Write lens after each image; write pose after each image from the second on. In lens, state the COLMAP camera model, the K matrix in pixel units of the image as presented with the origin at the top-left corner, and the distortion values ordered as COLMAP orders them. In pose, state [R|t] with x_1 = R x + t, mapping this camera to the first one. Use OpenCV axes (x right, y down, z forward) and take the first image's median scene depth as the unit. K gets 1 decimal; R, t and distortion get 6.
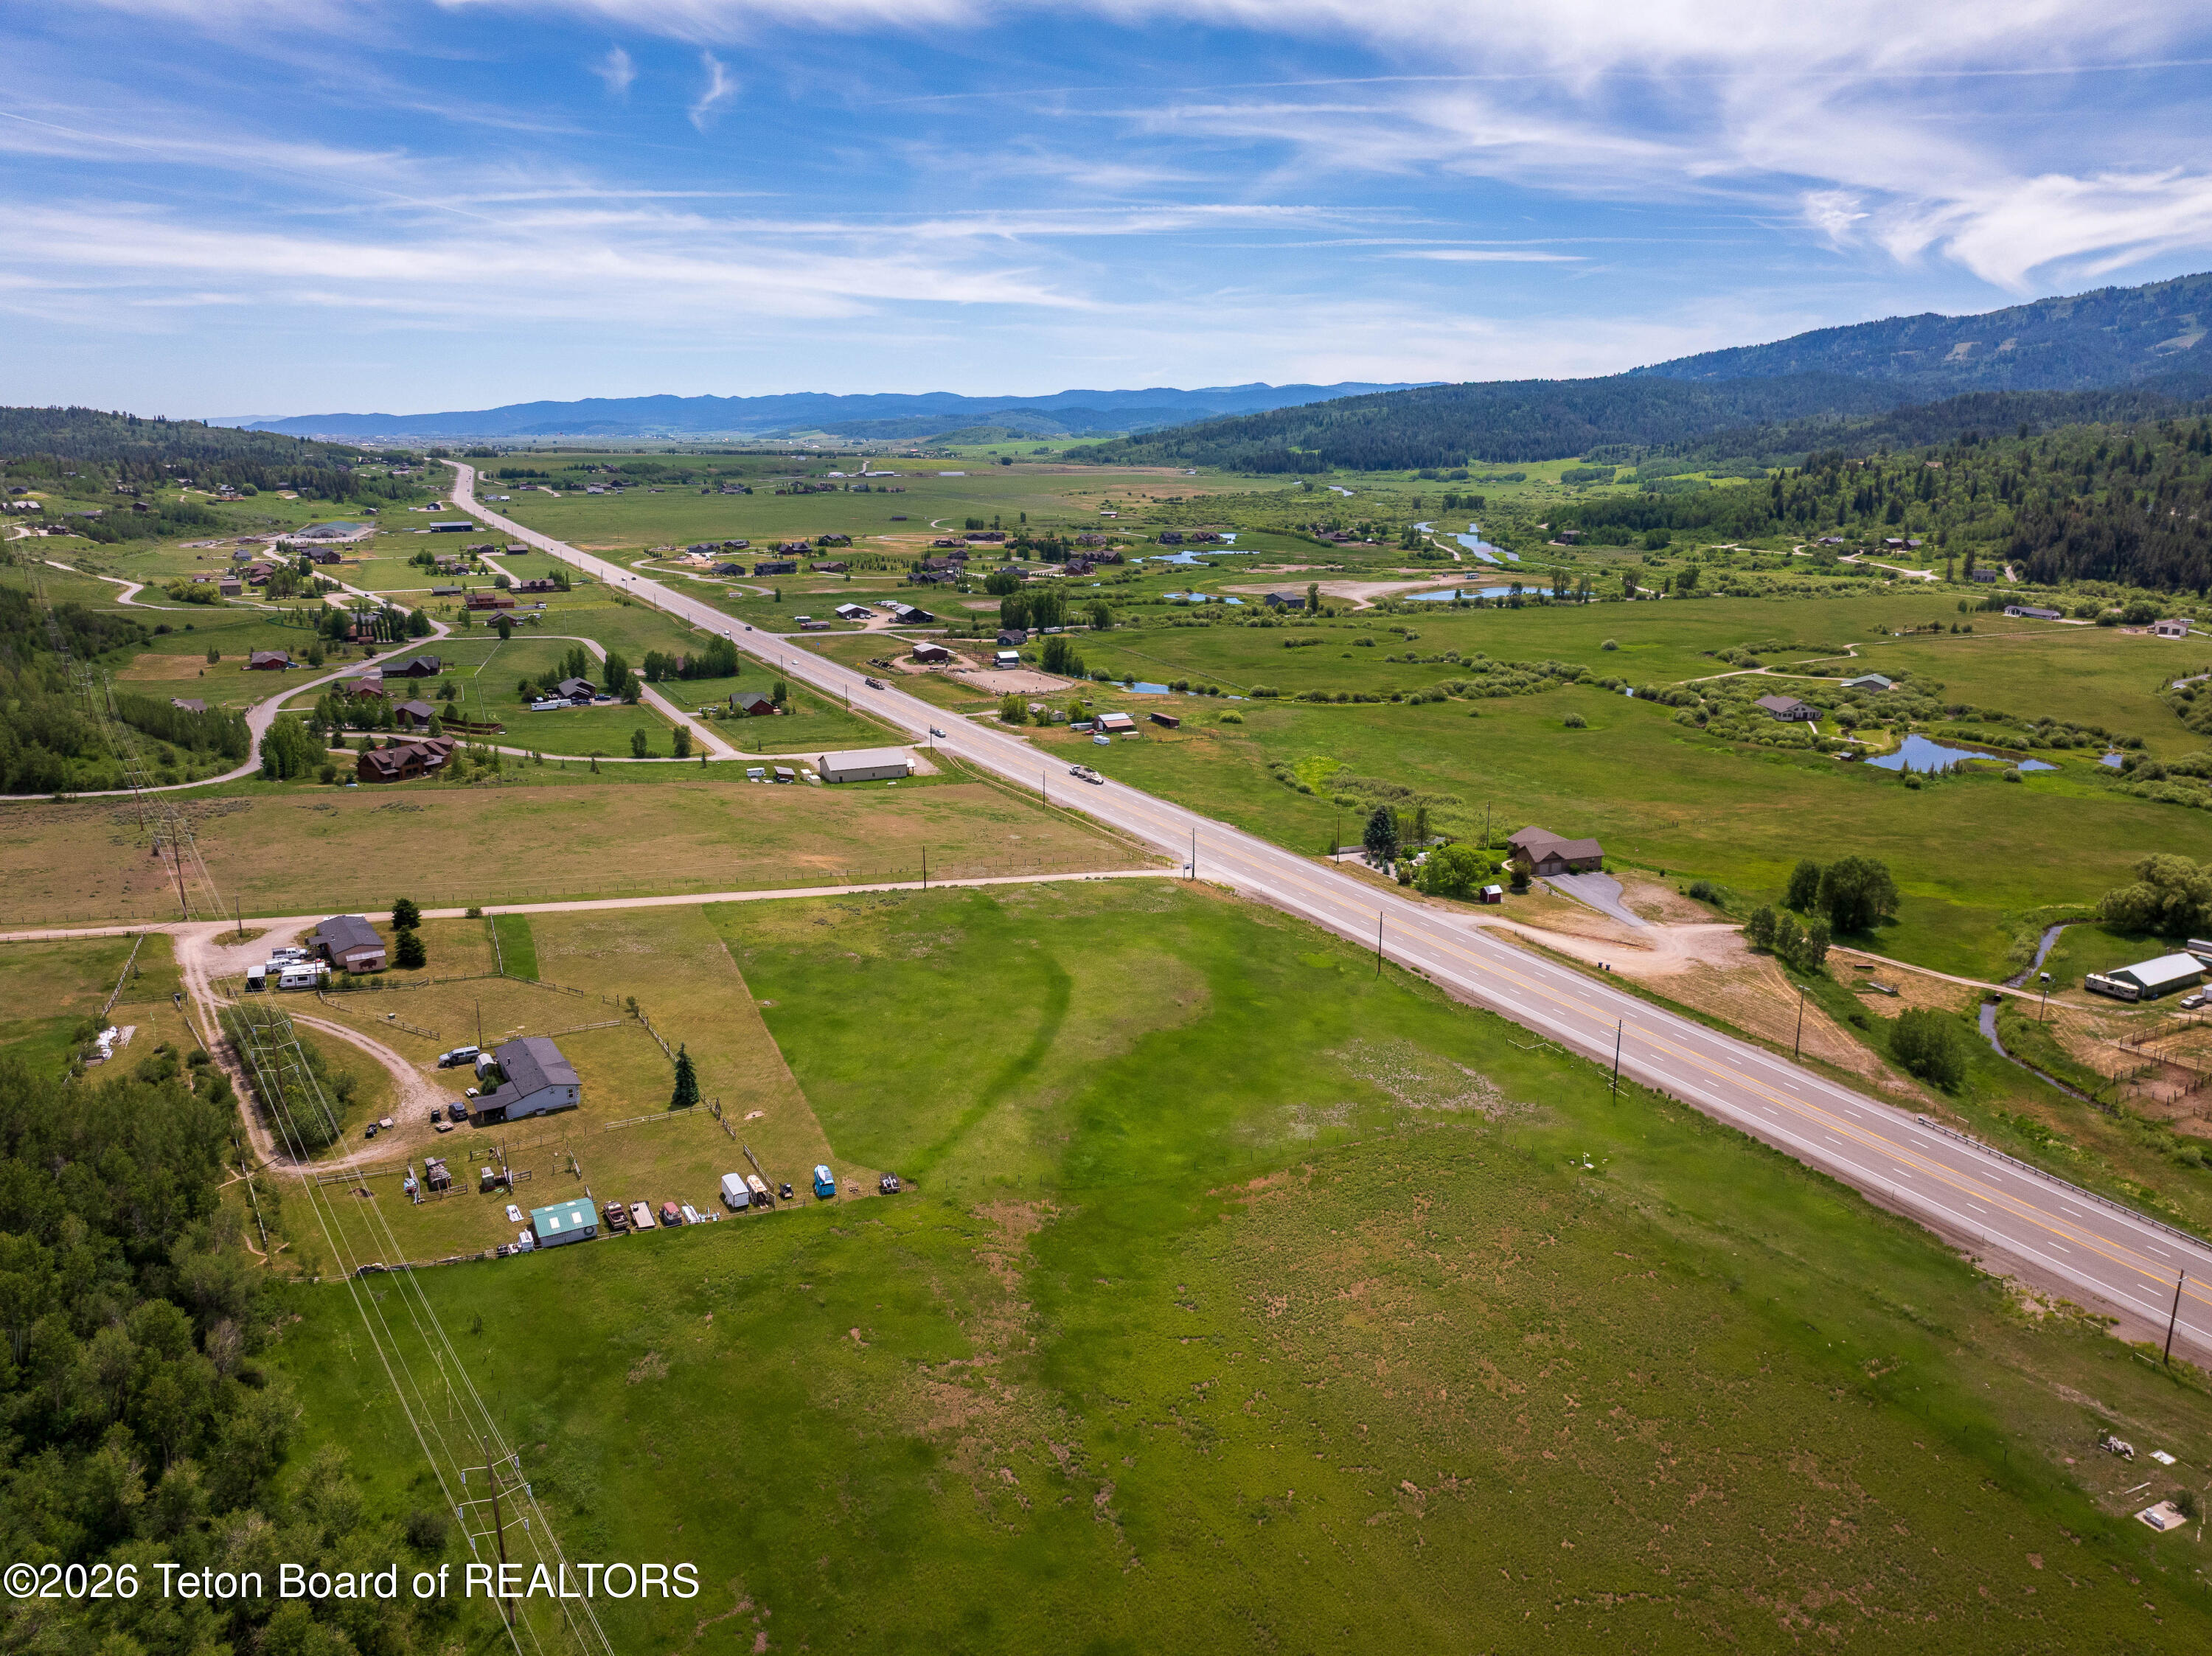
lens RADIAL K [[1563.0, 0, 1119.5], [0, 1563.0, 825.7], [0, 0, 1]] dist [-0.041114, 0.007084]
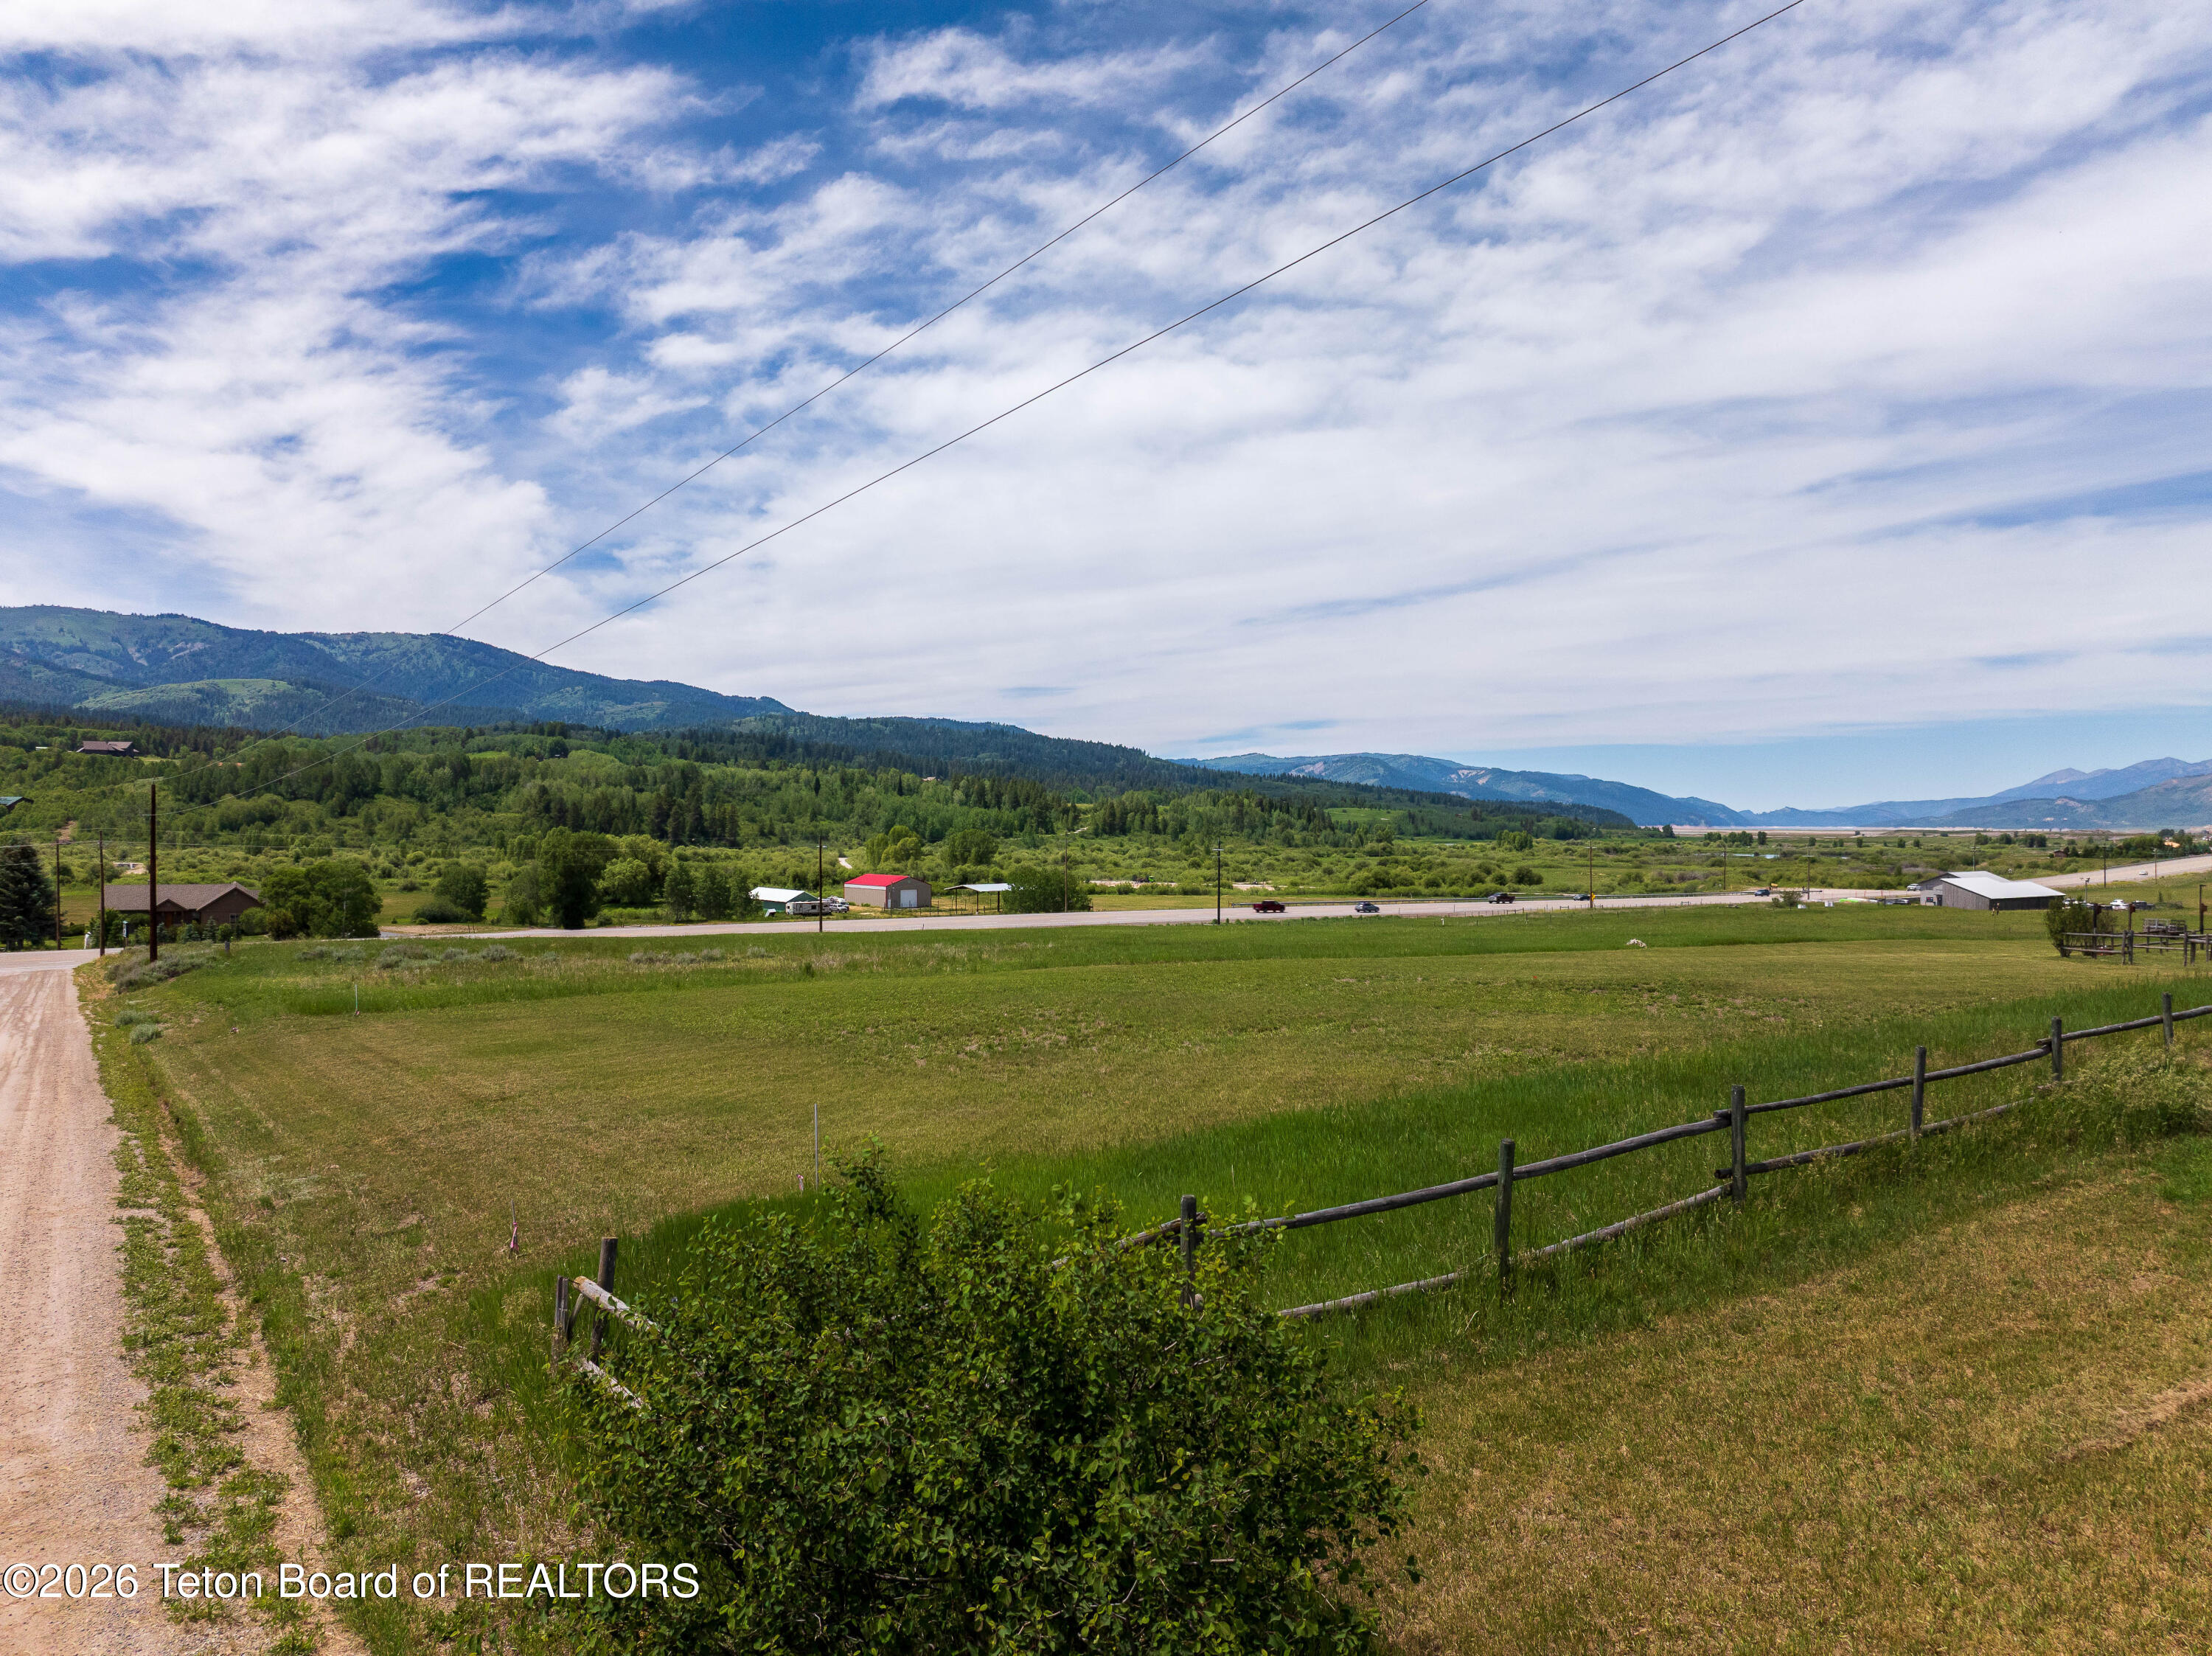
lens RADIAL K [[1563.0, 0, 1109.9], [0, 1563.0, 824.5], [0, 0, 1]] dist [-0.041114, 0.007084]
pose [[-0.183852, -0.005748, 0.982937, -0.225901], [0.237464, 0.970104, 0.050089, 0.025141], [-0.953839, 0.242621, -0.176991, 0.524137]]
